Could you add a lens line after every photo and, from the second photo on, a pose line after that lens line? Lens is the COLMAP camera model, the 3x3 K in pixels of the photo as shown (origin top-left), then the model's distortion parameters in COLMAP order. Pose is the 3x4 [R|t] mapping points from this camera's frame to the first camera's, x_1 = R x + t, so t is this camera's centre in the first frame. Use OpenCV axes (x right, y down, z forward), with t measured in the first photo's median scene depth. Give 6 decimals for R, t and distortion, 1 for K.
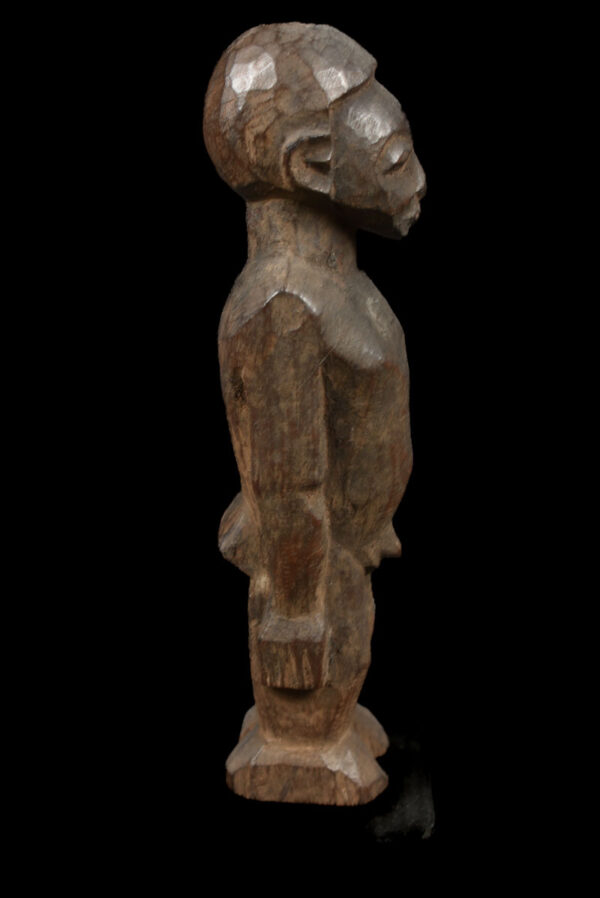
lens RADIAL K [[1849.3, 0, 300.0], [0, 1849.3, 449.0], [0, 0, 1]] dist [-0.030641, 0.088146]
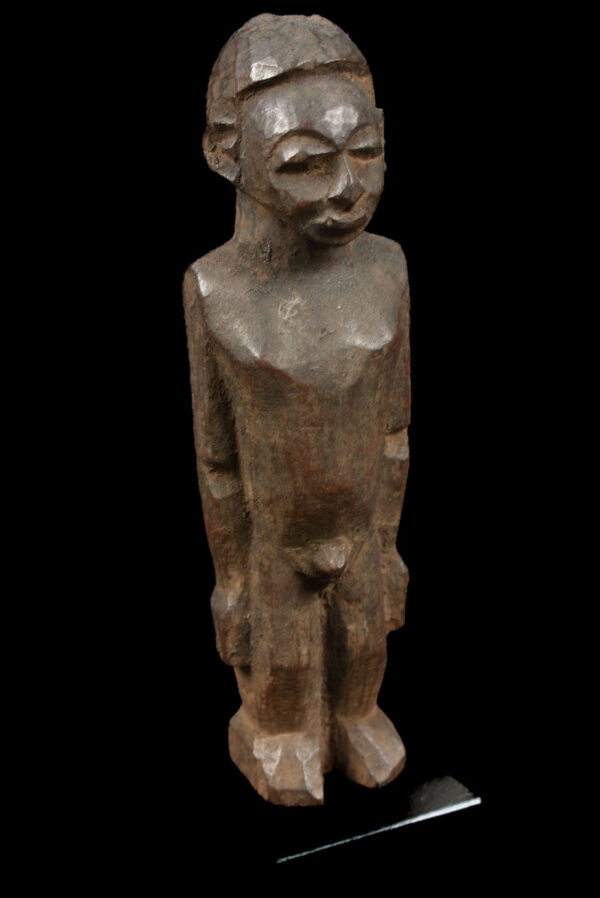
lens RADIAL K [[1763.9, 0, 300.0], [0, 1763.9, 449.0], [0, 0, 1]] dist [-0.026744, -0.084113]
pose [[0.476182, 0.264530, -0.838615, 0.876256], [-0.264567, 0.952590, 0.150255, -0.152231], [0.838603, 0.150321, 0.523592, 0.541439]]
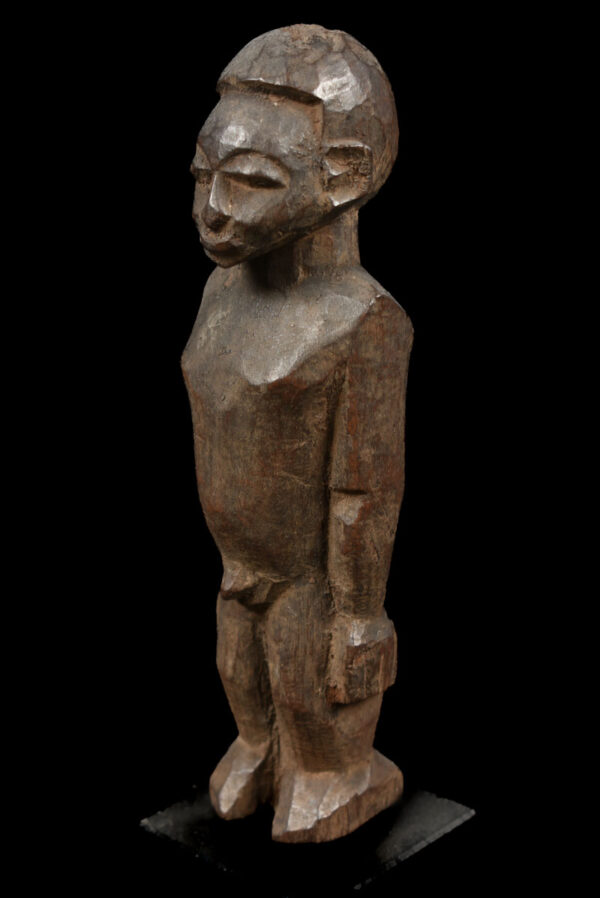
lens RADIAL K [[1849.3, 0, 300.0], [0, 1849.3, 449.0], [0, 0, 1]] dist [-0.030641, 0.088146]
pose [[-0.638806, 0.257682, -0.724932, 0.764679], [-0.240225, 0.828332, 0.506120, -0.543054], [0.730903, 0.497459, -0.467242, 1.574422]]
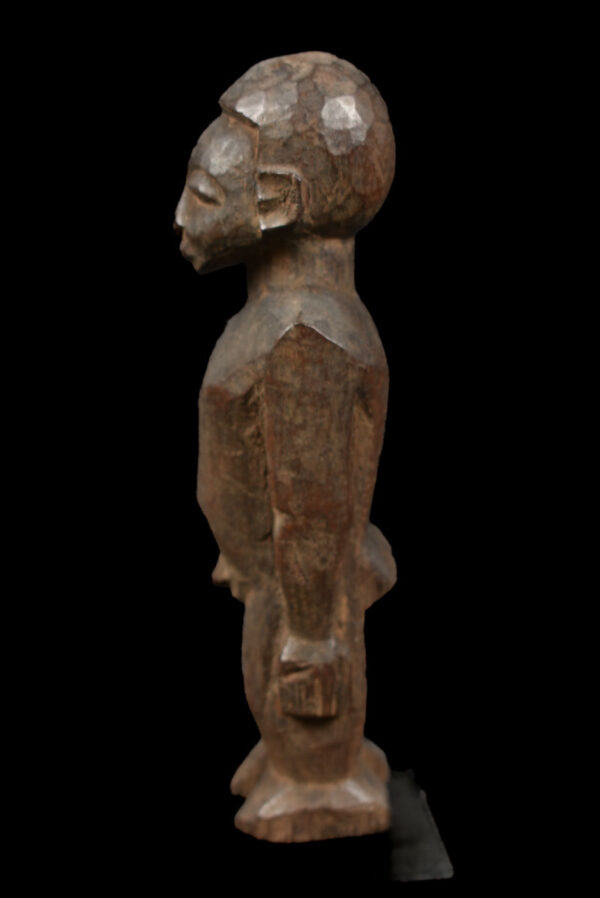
lens RADIAL K [[1763.9, 0, 300.0], [0, 1763.9, 449.0], [0, 0, 1]] dist [-0.026744, -0.084113]
pose [[-0.989858, 0.073415, -0.121623, 0.130103], [-0.015348, 0.795846, 0.605304, -0.643039], [0.141231, 0.601032, -0.786648, 1.890193]]
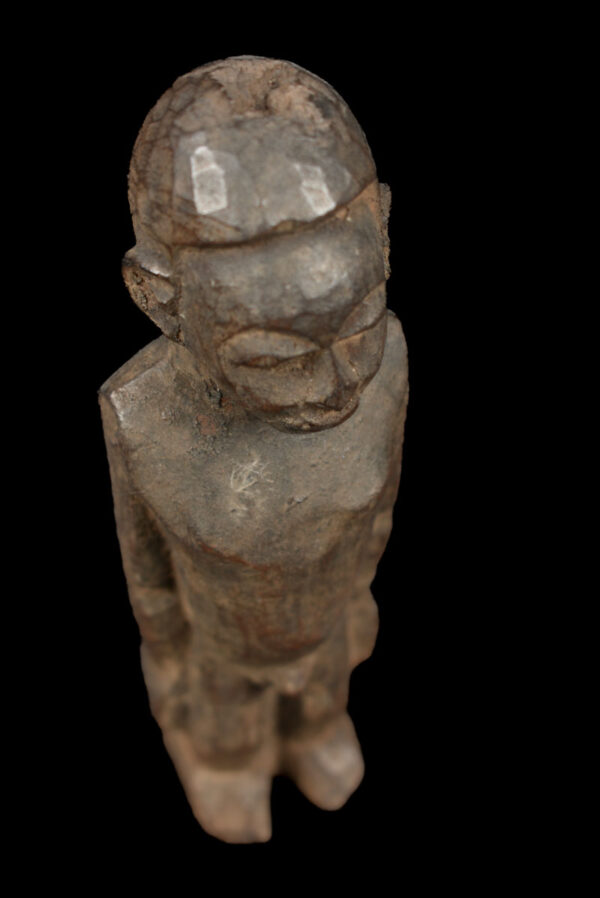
lens RADIAL K [[1763.9, 0, 300.0], [0, 1763.9, 449.0], [0, 0, 1]] dist [-0.026744, -0.084113]
pose [[0.491800, 0.678493, -0.545693, 0.431429], [-0.306174, 0.721456, 0.621094, -0.534368], [0.815101, -0.138377, 0.562549, 0.652086]]
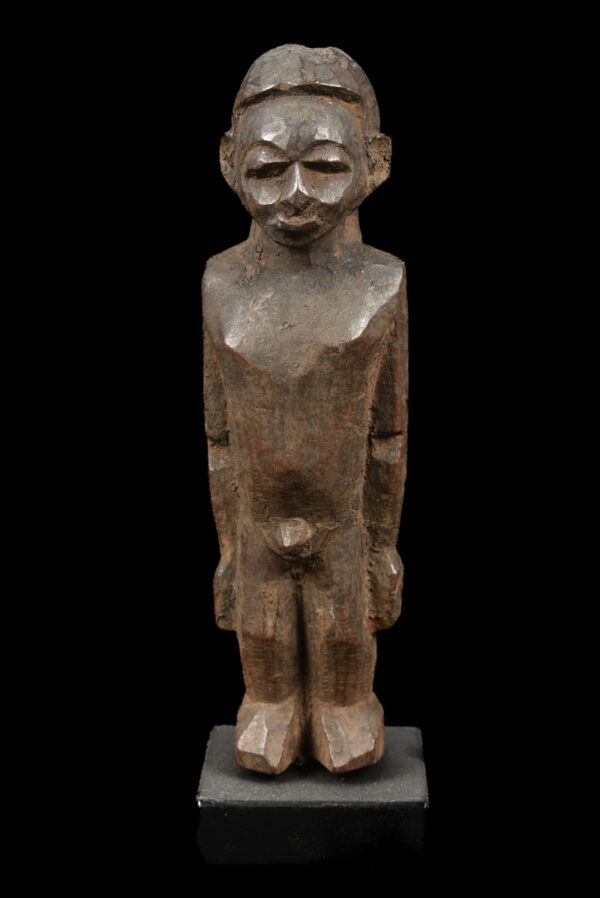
lens RADIAL K [[2035.7, 0, 300.0], [0, 2035.7, 449.0], [0, 0, 1]] dist [-0.004231, -0.419833]
pose [[-0.017989, 0.219533, -0.975439, 1.282050], [-0.320779, 0.922756, 0.213592, -0.270129], [0.946983, 0.316743, 0.053822, 1.016228]]
